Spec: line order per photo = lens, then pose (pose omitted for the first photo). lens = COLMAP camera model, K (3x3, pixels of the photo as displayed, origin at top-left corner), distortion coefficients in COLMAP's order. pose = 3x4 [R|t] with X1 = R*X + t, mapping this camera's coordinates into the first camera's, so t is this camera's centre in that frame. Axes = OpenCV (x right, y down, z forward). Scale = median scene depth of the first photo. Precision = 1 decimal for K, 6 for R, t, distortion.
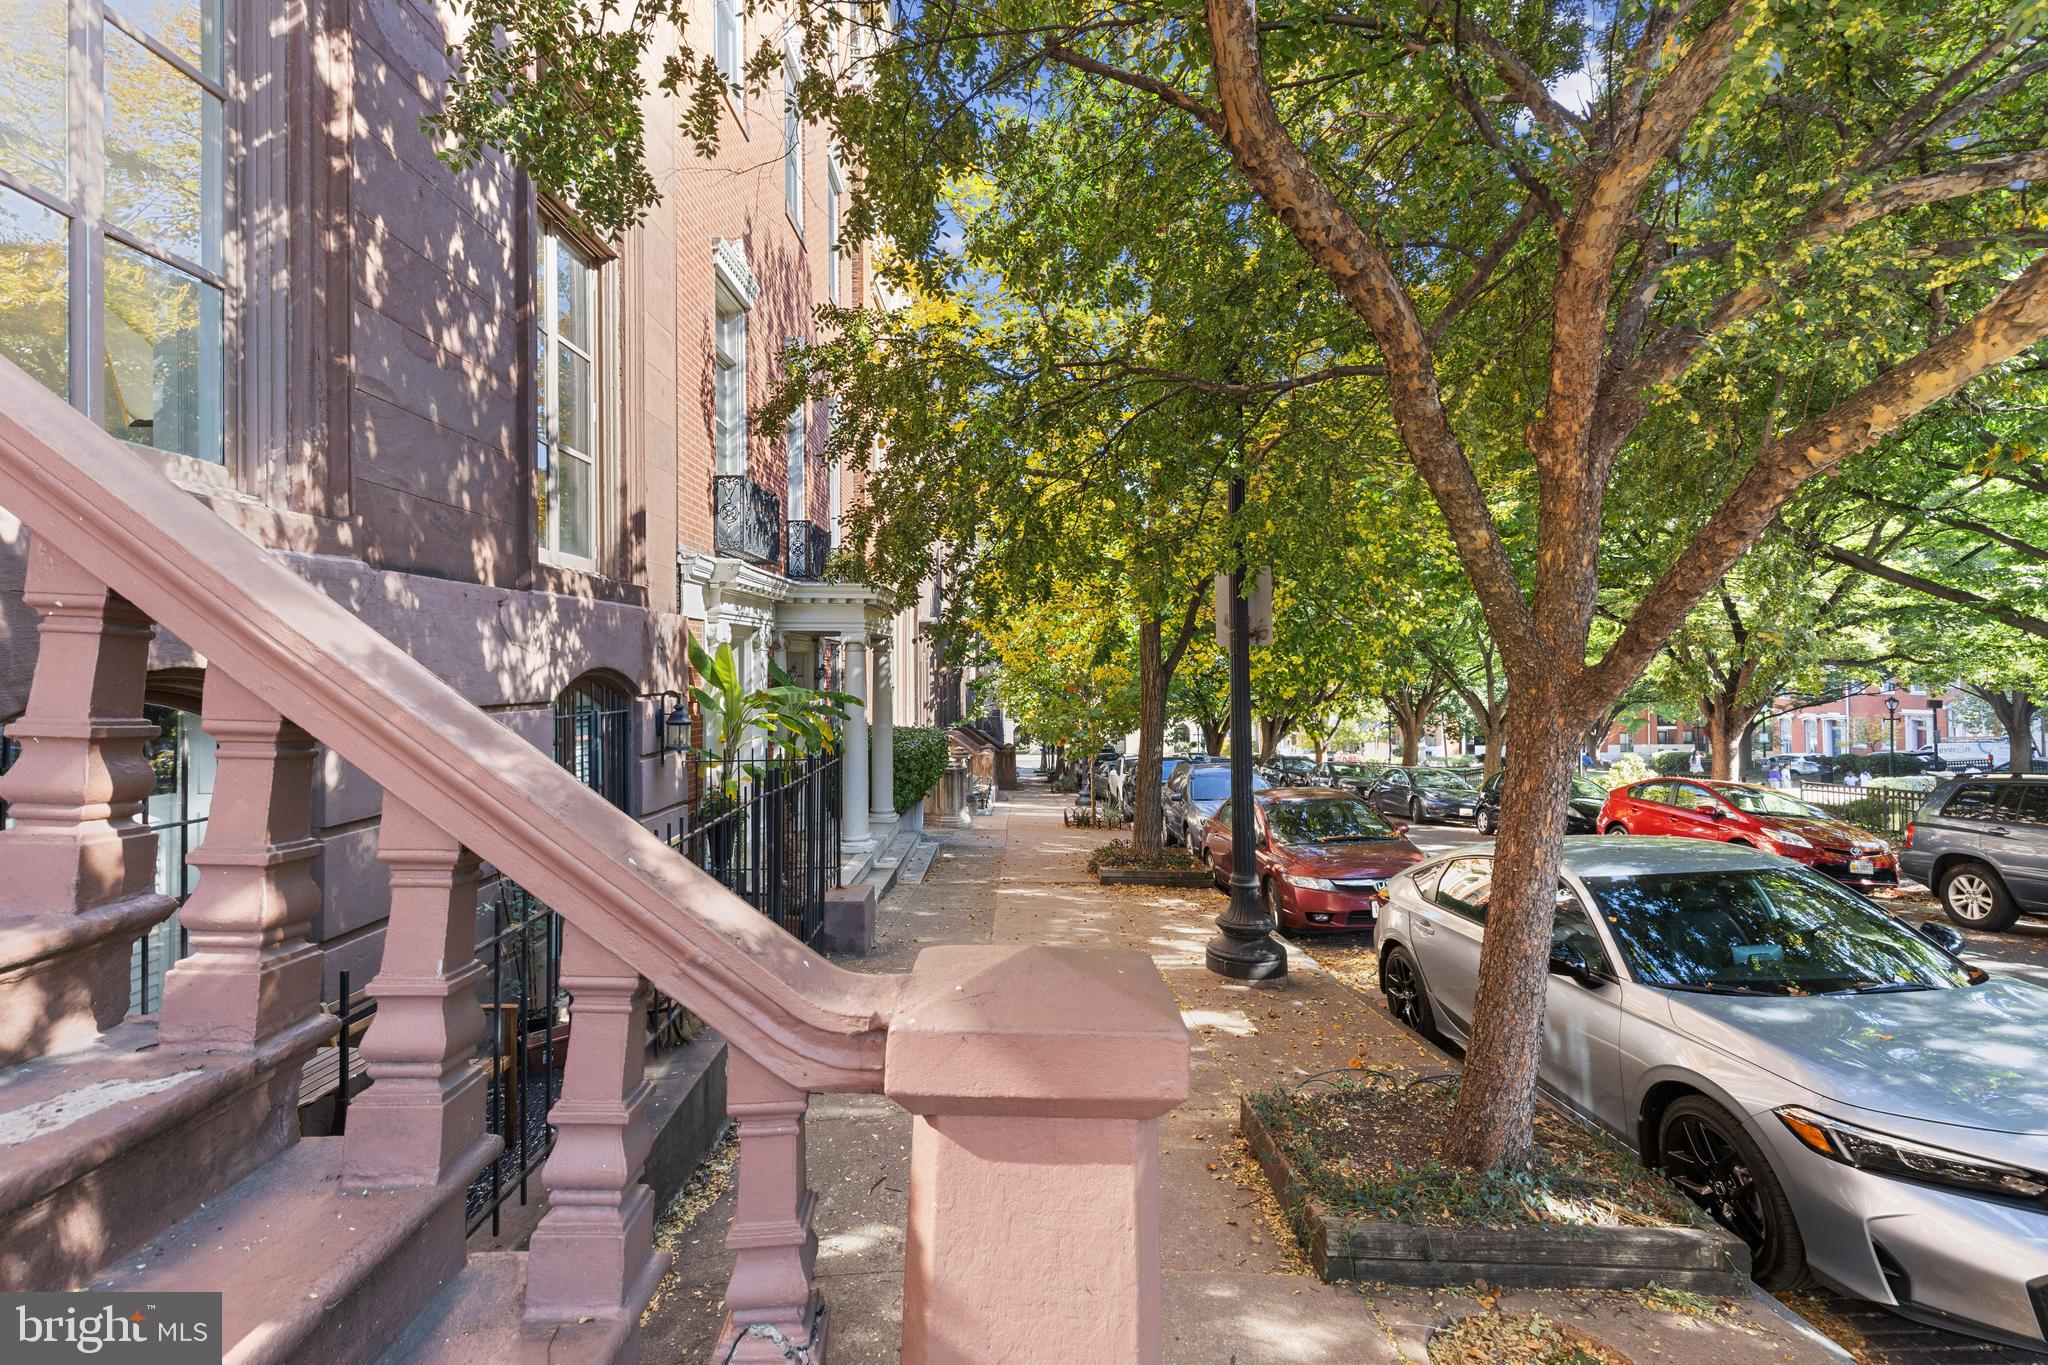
lens RADIAL K [[927.2, 0, 1021.5], [0, 927.2, 659.9], [0, 0, 1]] dist [0.001400, 0.000137]
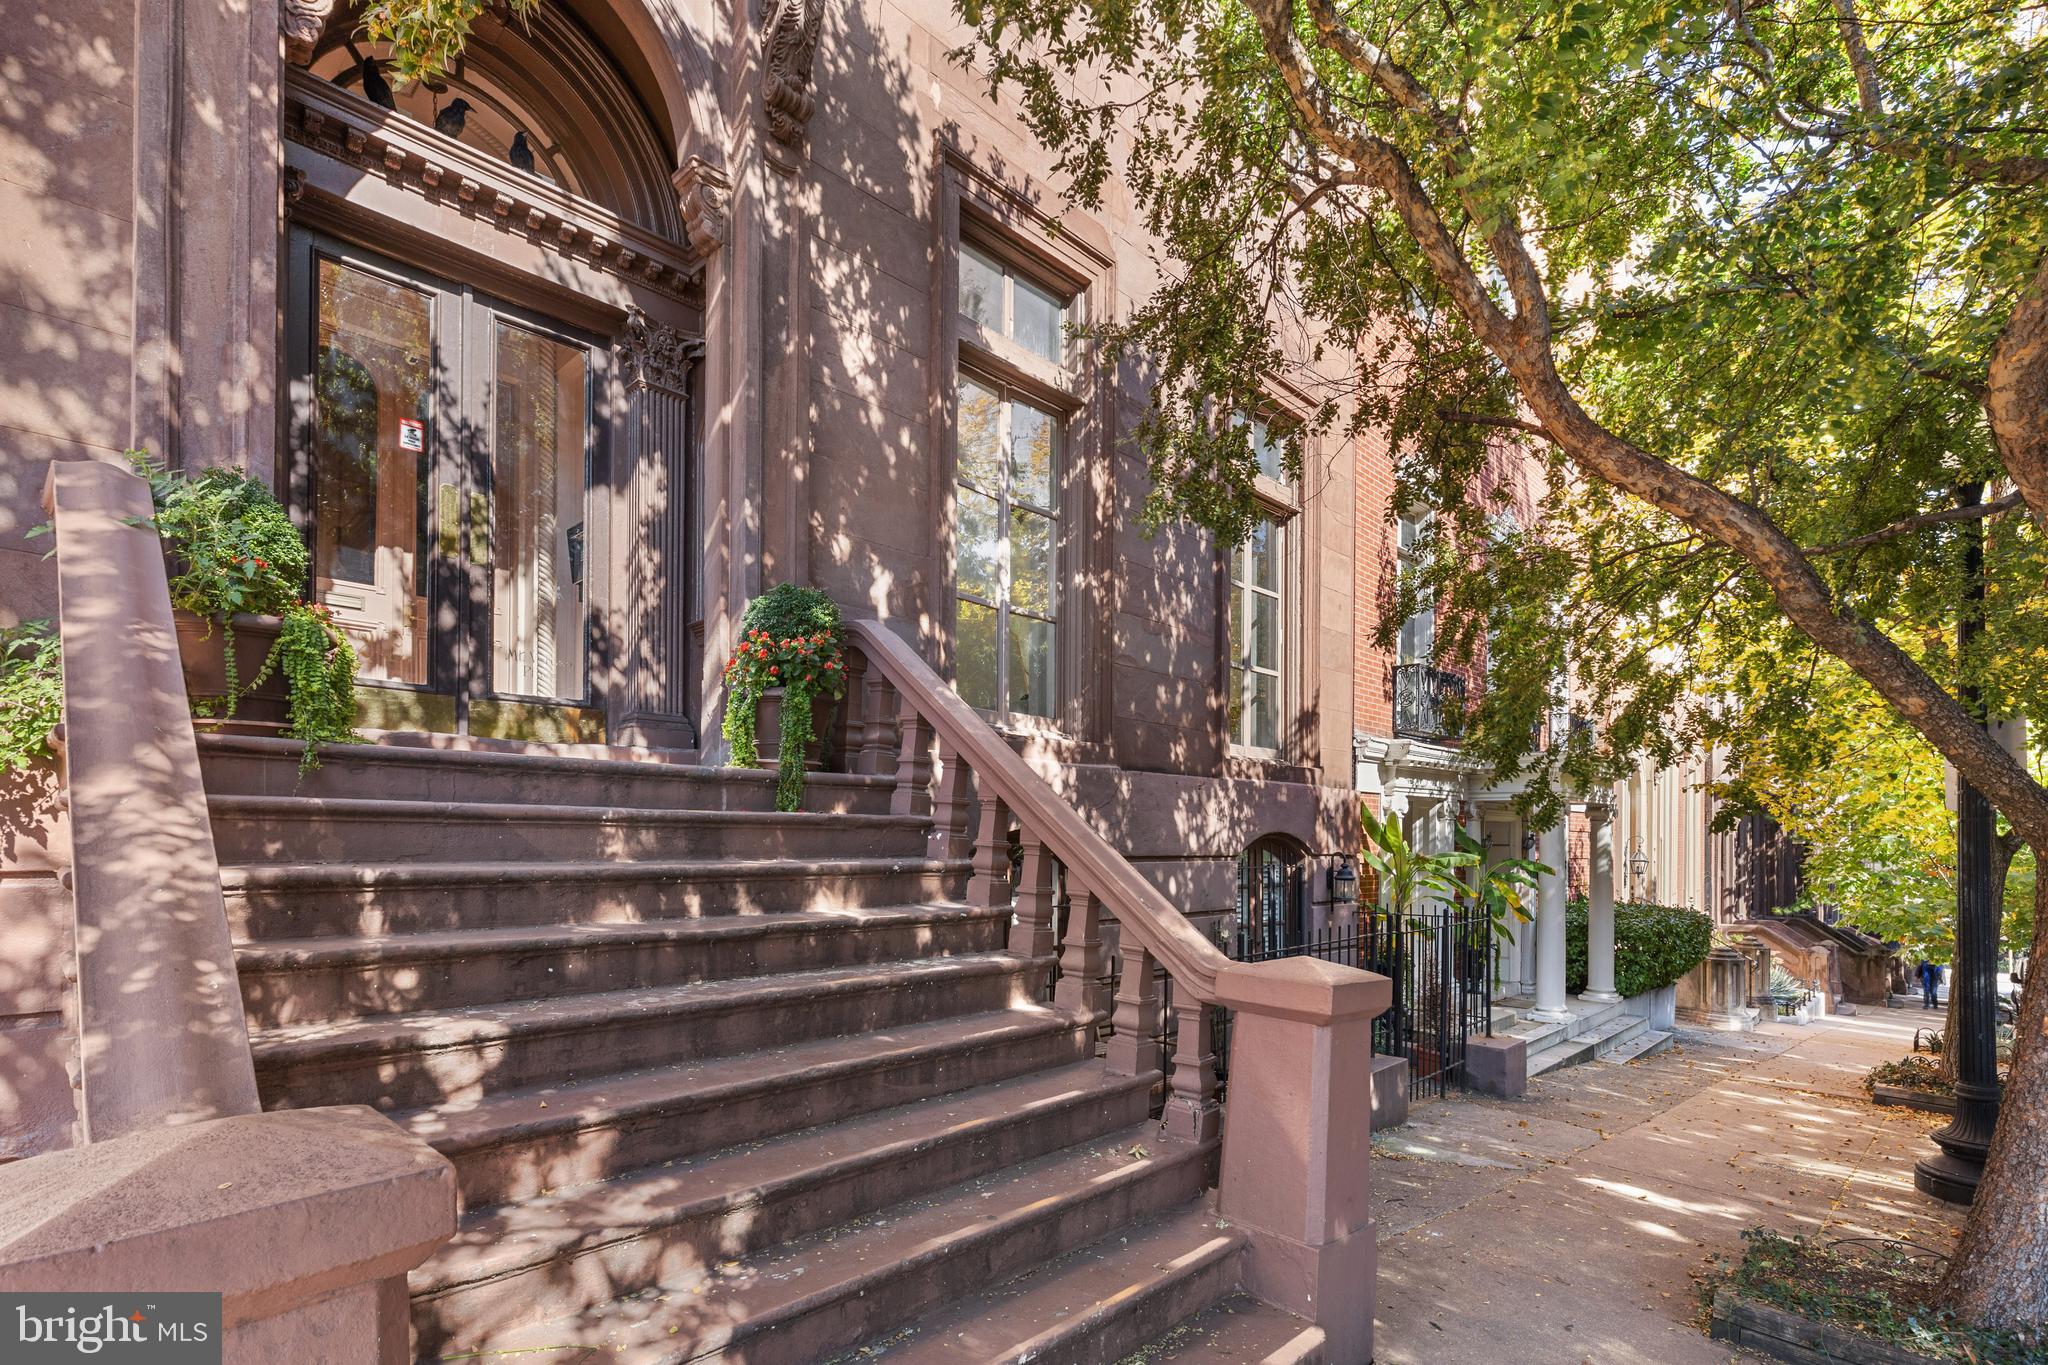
lens RADIAL K [[927.2, 0, 1021.5], [0, 927.2, 659.9], [0, 0, 1]] dist [0.001400, 0.000137]
pose [[0.704257, -0.130470, -0.697853, 0.200605], [-0.001204, 0.982747, -0.184949, 0.009608], [0.709944, 0.131092, 0.691950, -0.173722]]
